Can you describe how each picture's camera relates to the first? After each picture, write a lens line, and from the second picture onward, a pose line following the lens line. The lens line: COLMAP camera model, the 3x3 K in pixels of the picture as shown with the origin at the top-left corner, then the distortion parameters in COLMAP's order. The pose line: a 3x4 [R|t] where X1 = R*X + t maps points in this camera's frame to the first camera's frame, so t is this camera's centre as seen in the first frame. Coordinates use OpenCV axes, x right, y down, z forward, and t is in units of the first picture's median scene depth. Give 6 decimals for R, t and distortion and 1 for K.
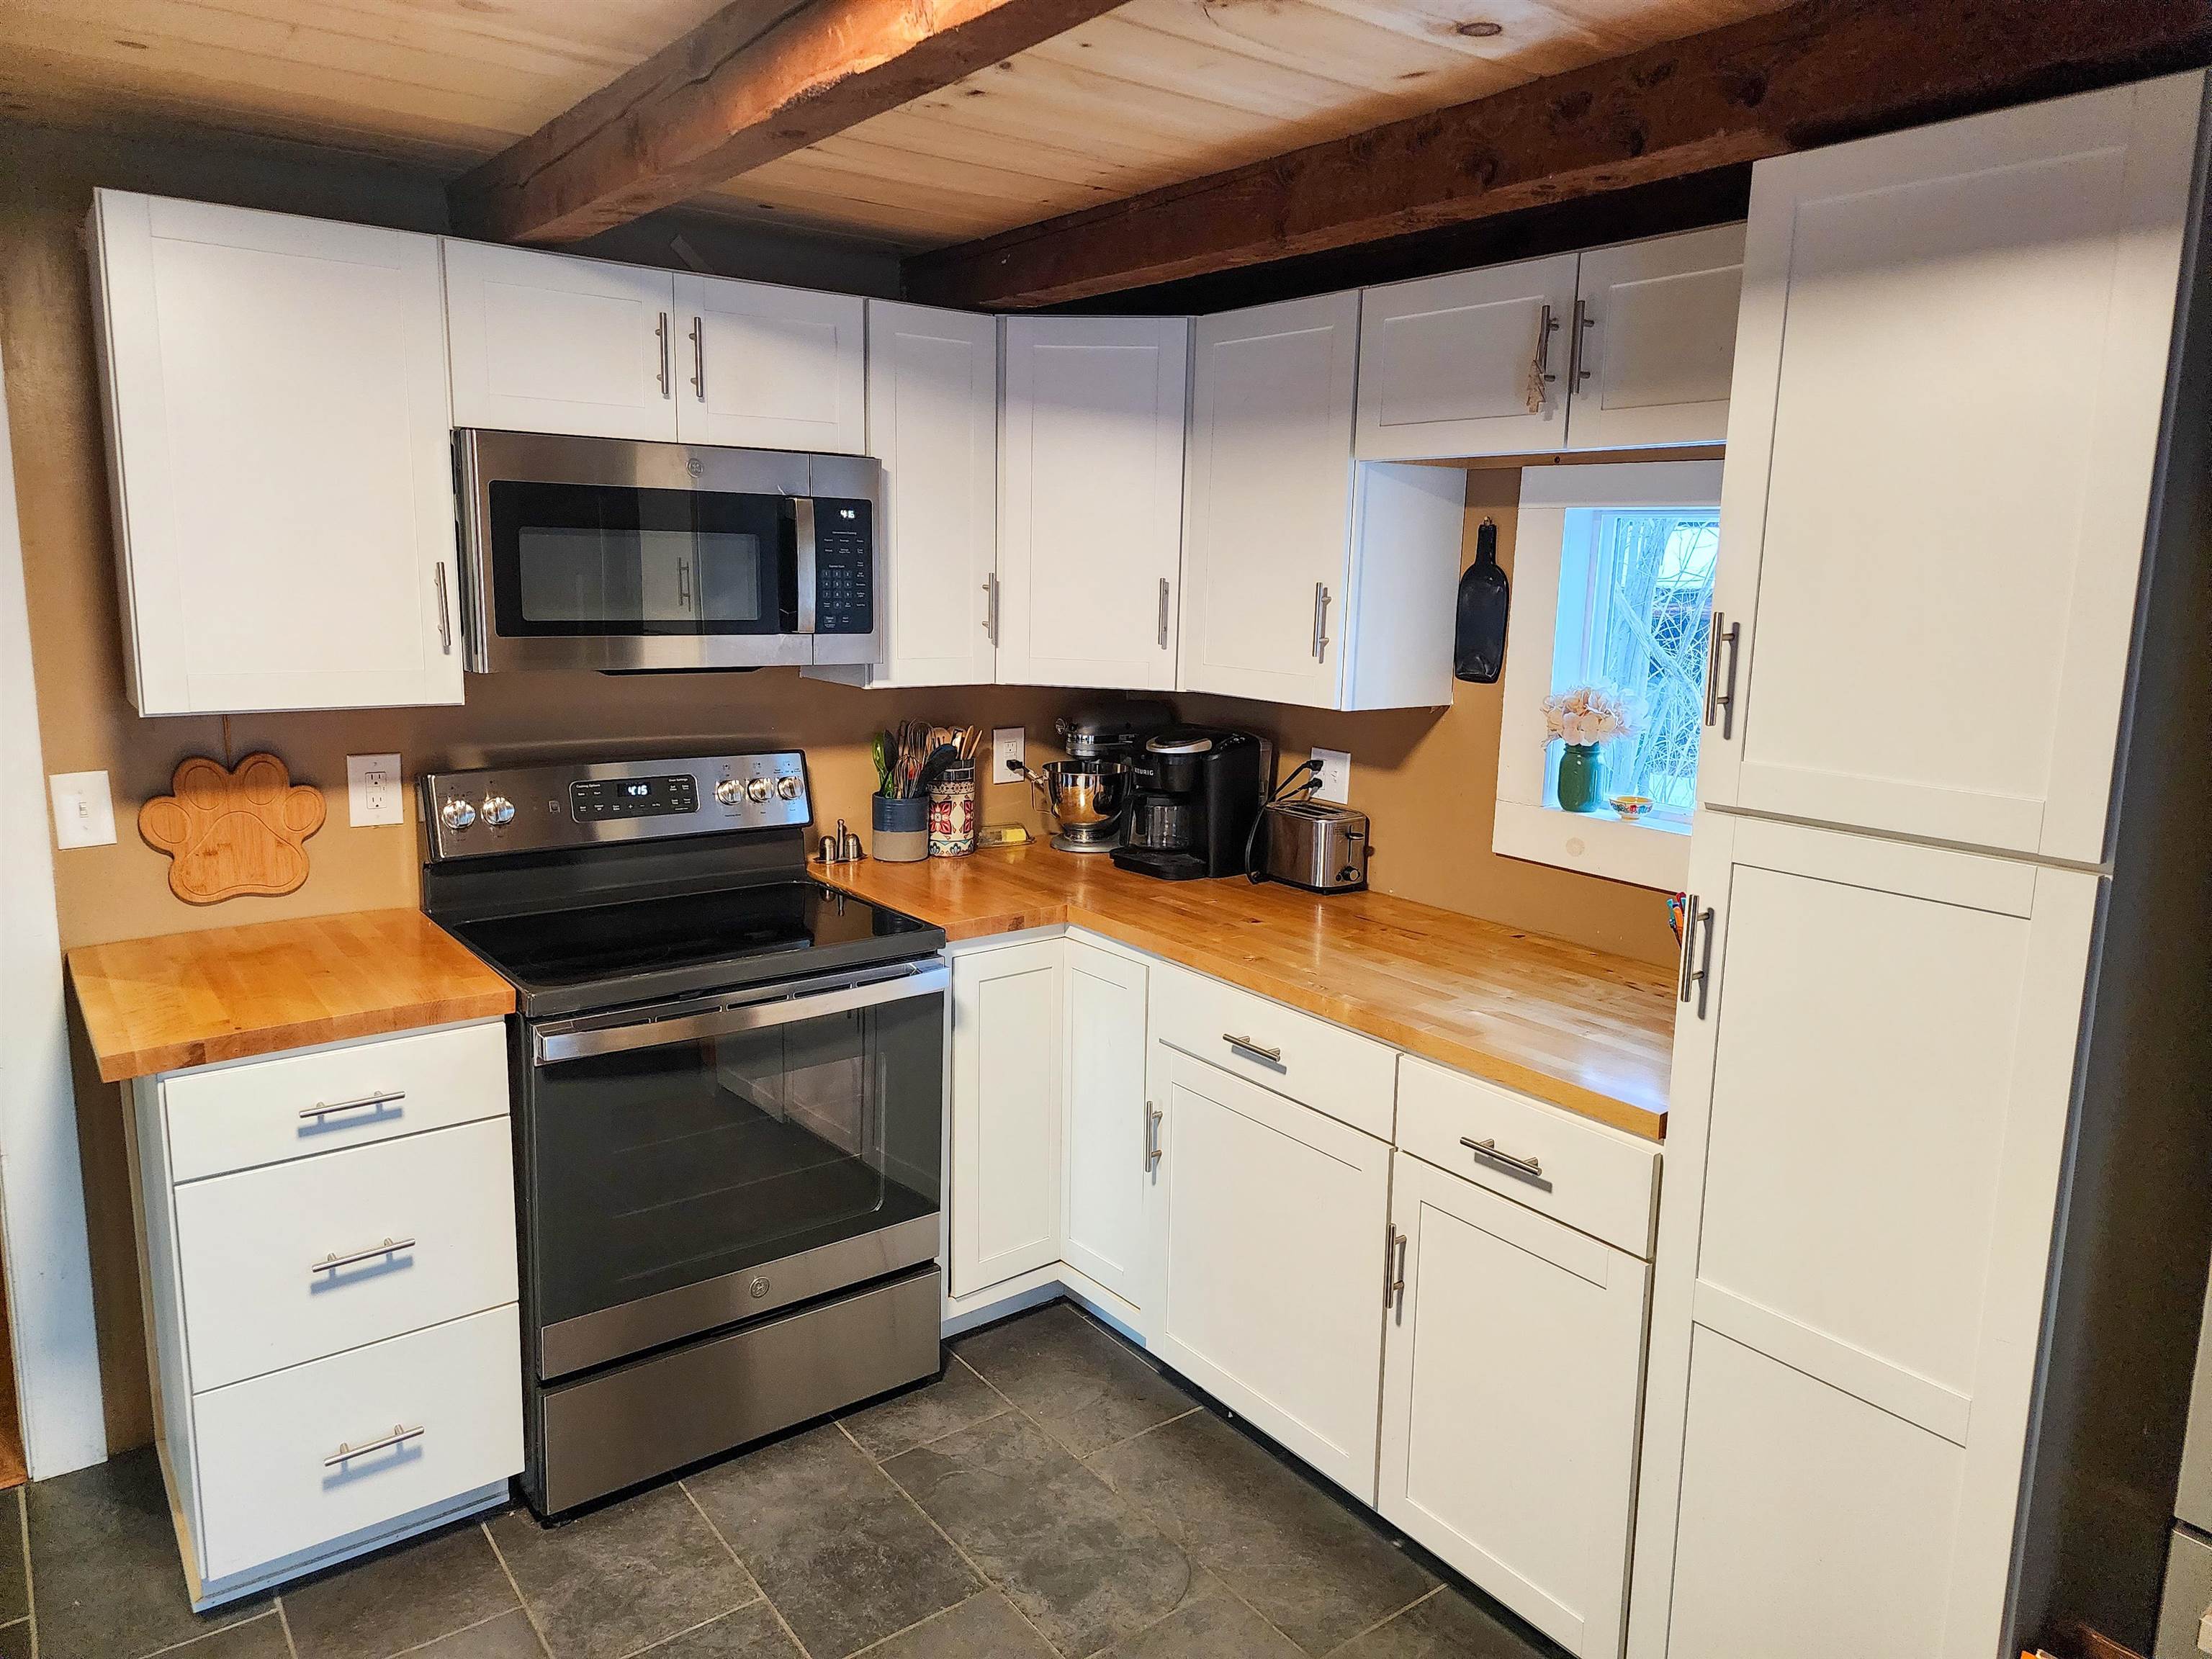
lens RADIAL K [[1472.2, 0, 1107.5], [0, 1472.2, 821.1], [0, 0, 1]] dist [0.064567, -0.047045]
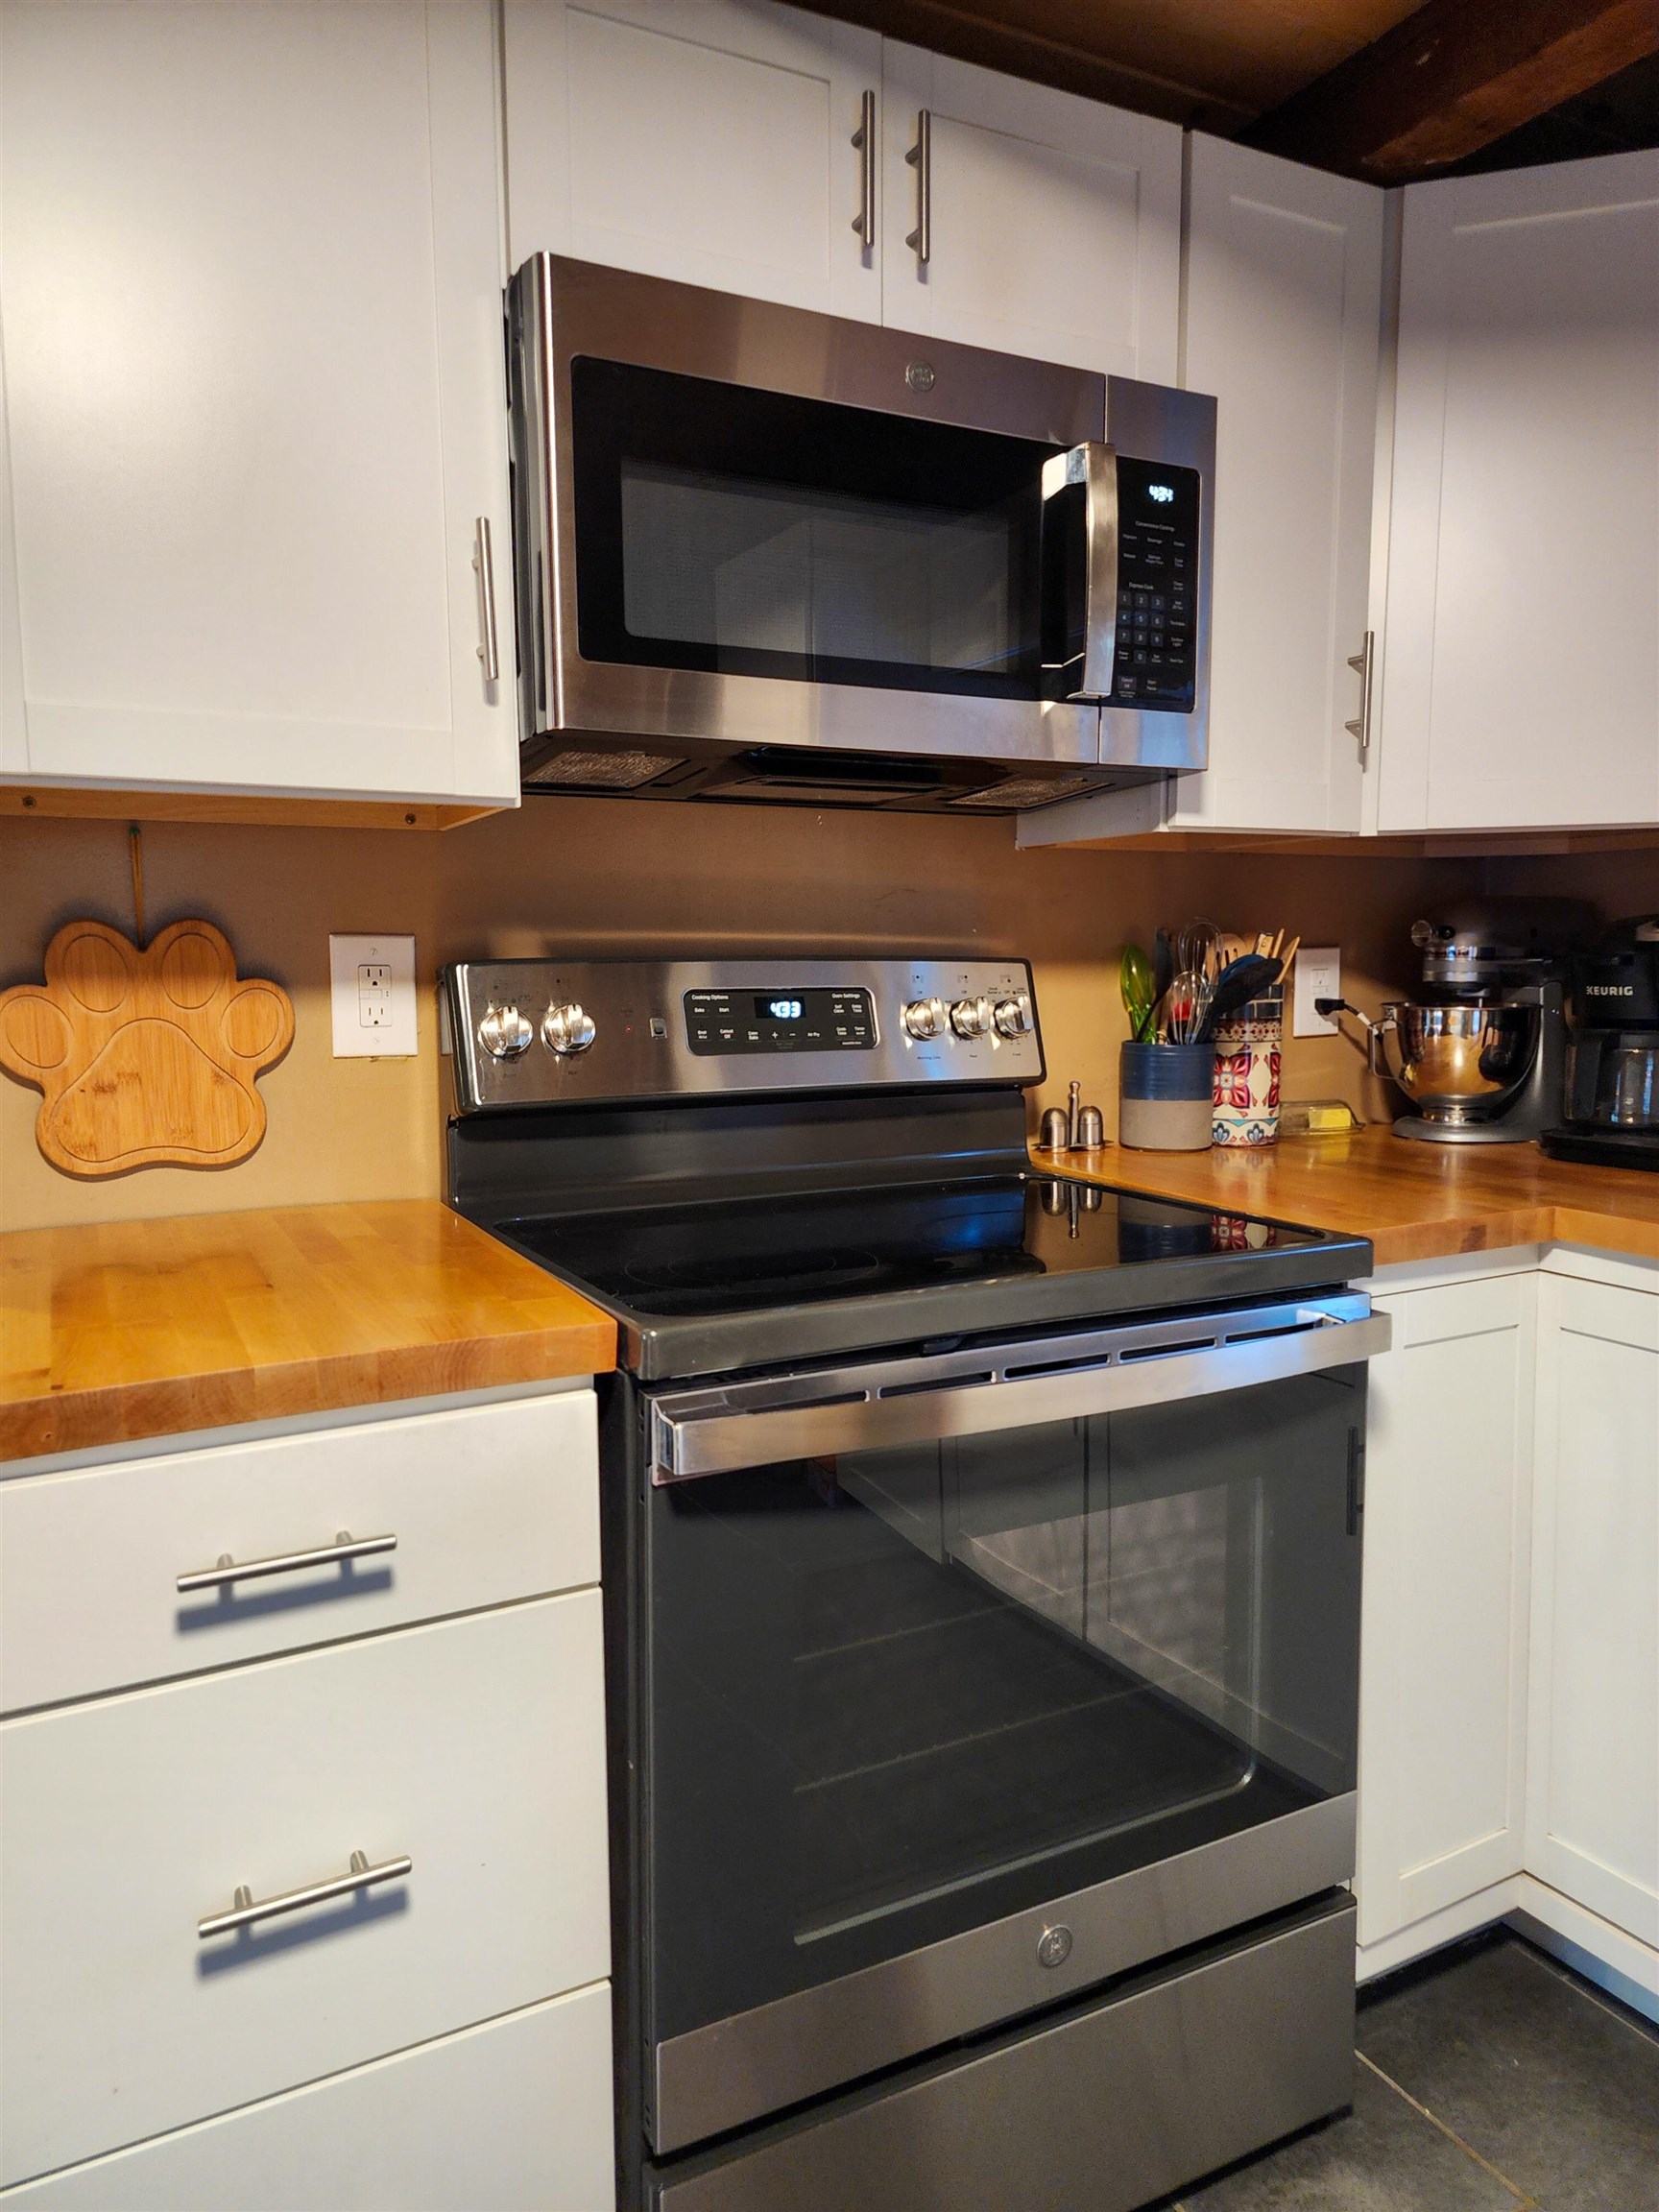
lens RADIAL K [[1472.2, 0, 835.7], [0, 1472.2, 1115.0], [0, 0, 1]] dist [0.064567, -0.047045]
pose [[0.983692, -0.013084, -0.179386, -0.205991], [0.000461, 0.997531, -0.070231, 0.068201], [0.179862, 0.069003, 0.981269, 0.459108]]
